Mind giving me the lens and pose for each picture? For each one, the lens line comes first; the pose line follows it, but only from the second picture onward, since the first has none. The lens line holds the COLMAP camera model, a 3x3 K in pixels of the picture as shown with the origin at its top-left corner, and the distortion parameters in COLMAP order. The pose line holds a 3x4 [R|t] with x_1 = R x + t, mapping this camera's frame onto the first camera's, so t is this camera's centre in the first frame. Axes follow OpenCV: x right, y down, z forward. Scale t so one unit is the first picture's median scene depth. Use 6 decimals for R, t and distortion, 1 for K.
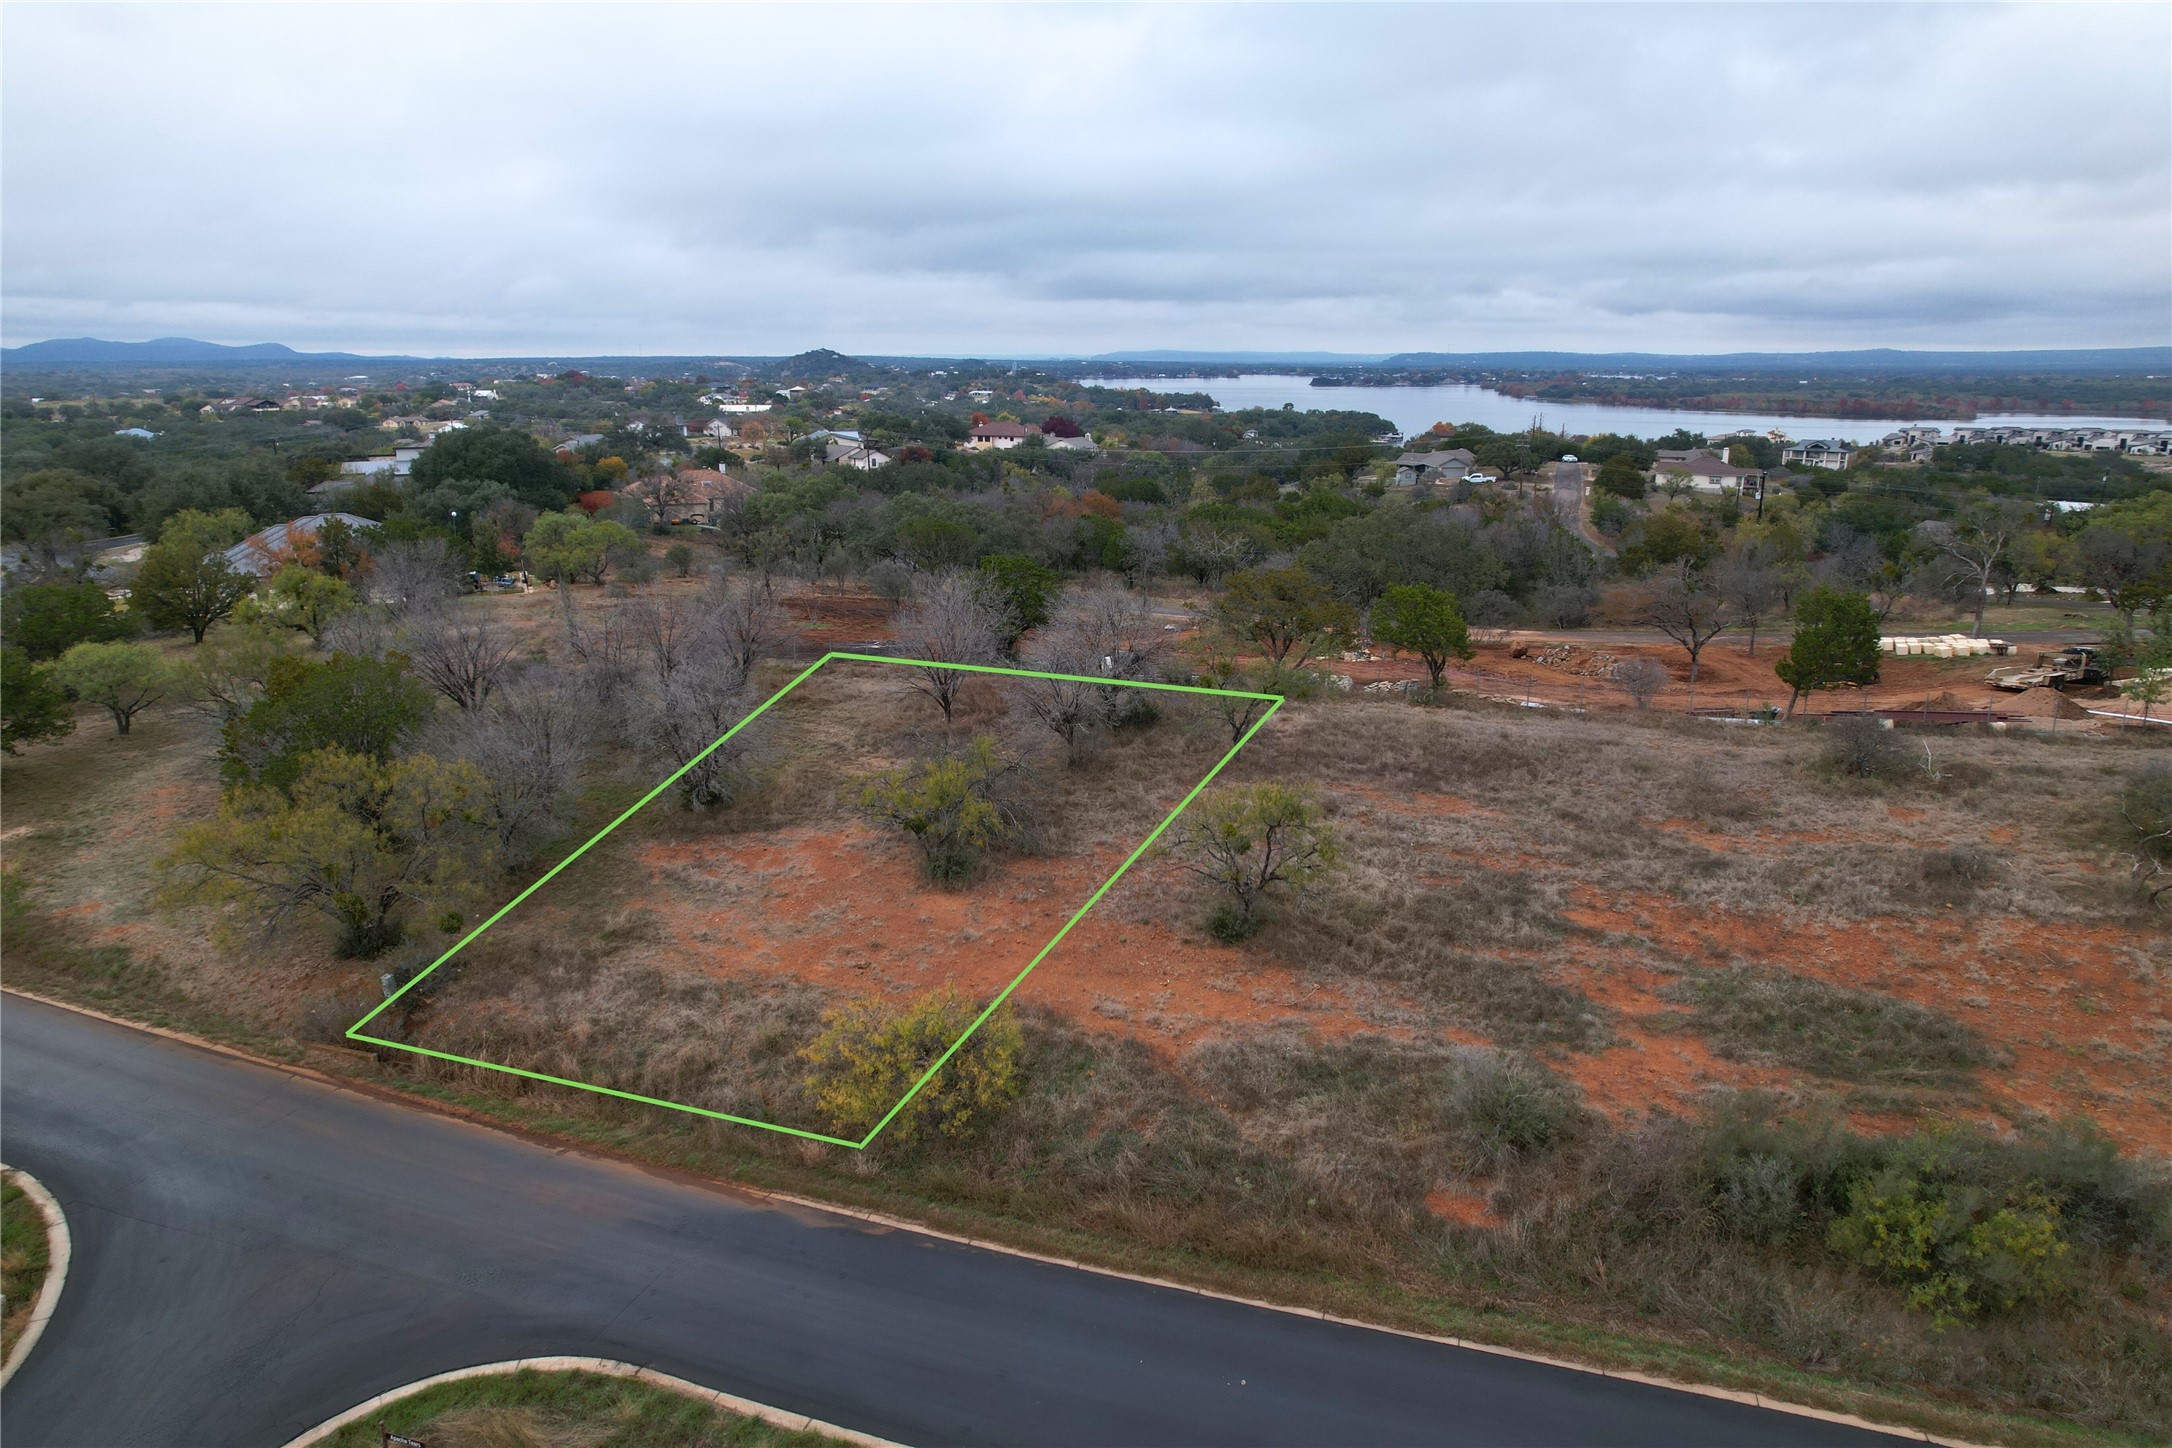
lens RADIAL K [[1394.3, 0, 1086.0], [0, 1394.3, 724.0], [0, 0, 1]] dist [-0.070592, 0.068880]
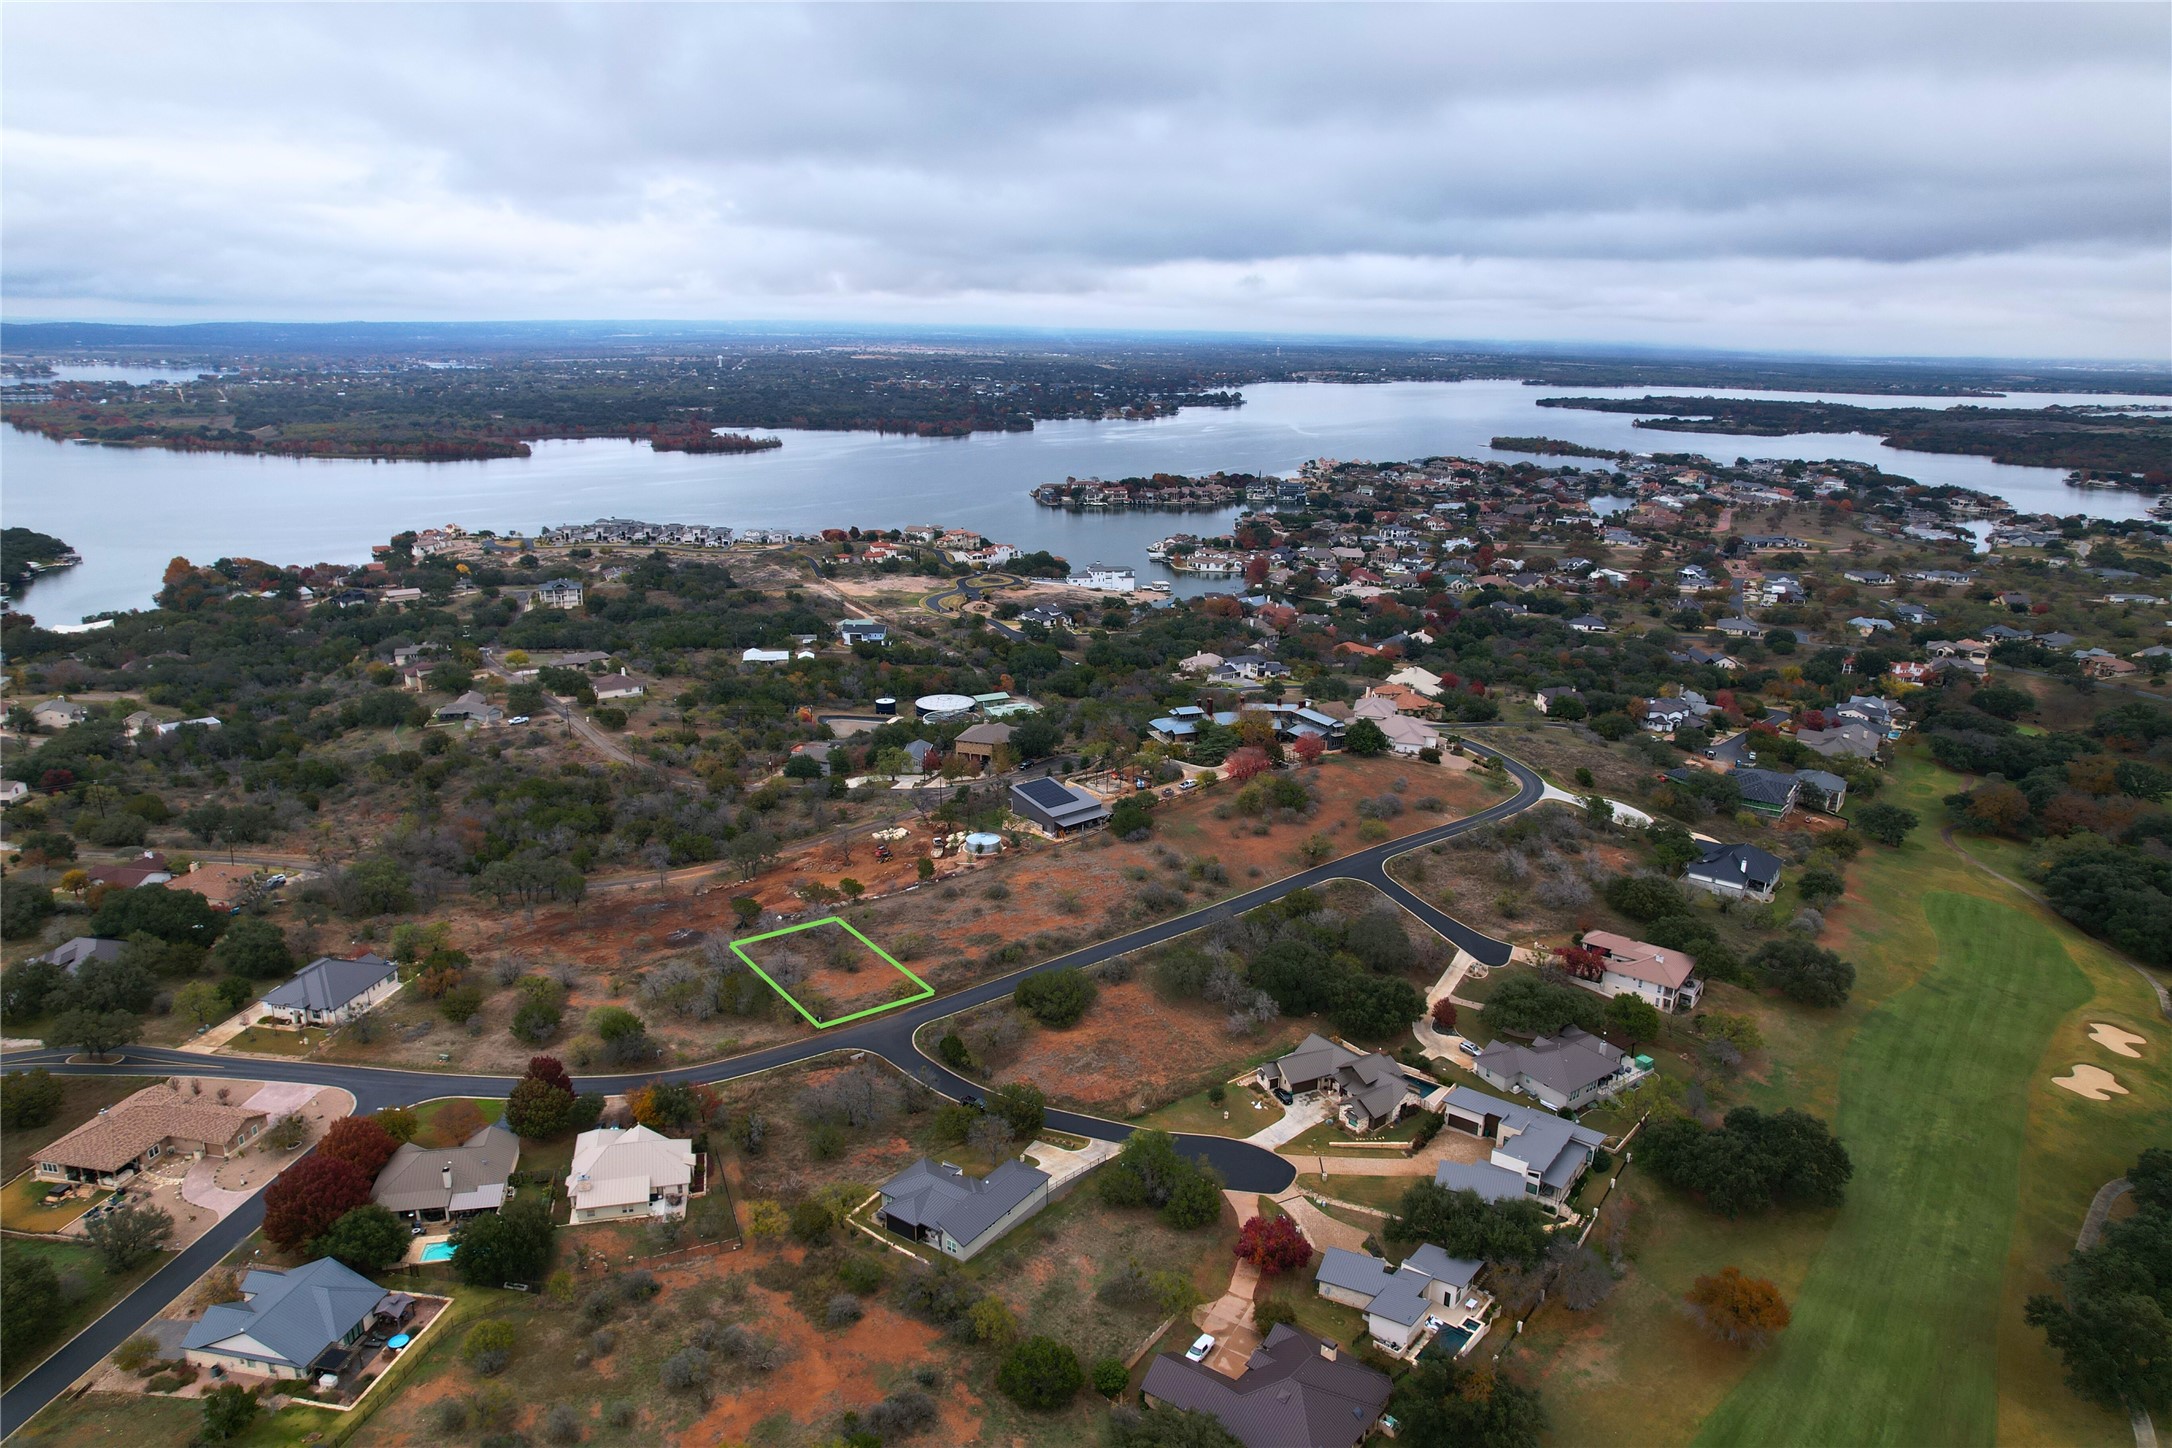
lens RADIAL K [[1394.3, 0, 1086.0], [0, 1394.3, 724.0], [0, 0, 1]] dist [-0.070592, 0.068880]
pose [[0.545337, -0.225751, 0.807244, -4.465426], [0.201239, 0.970145, 0.135360, -1.631202], [-0.813701, 0.088632, 0.574486, -3.491076]]
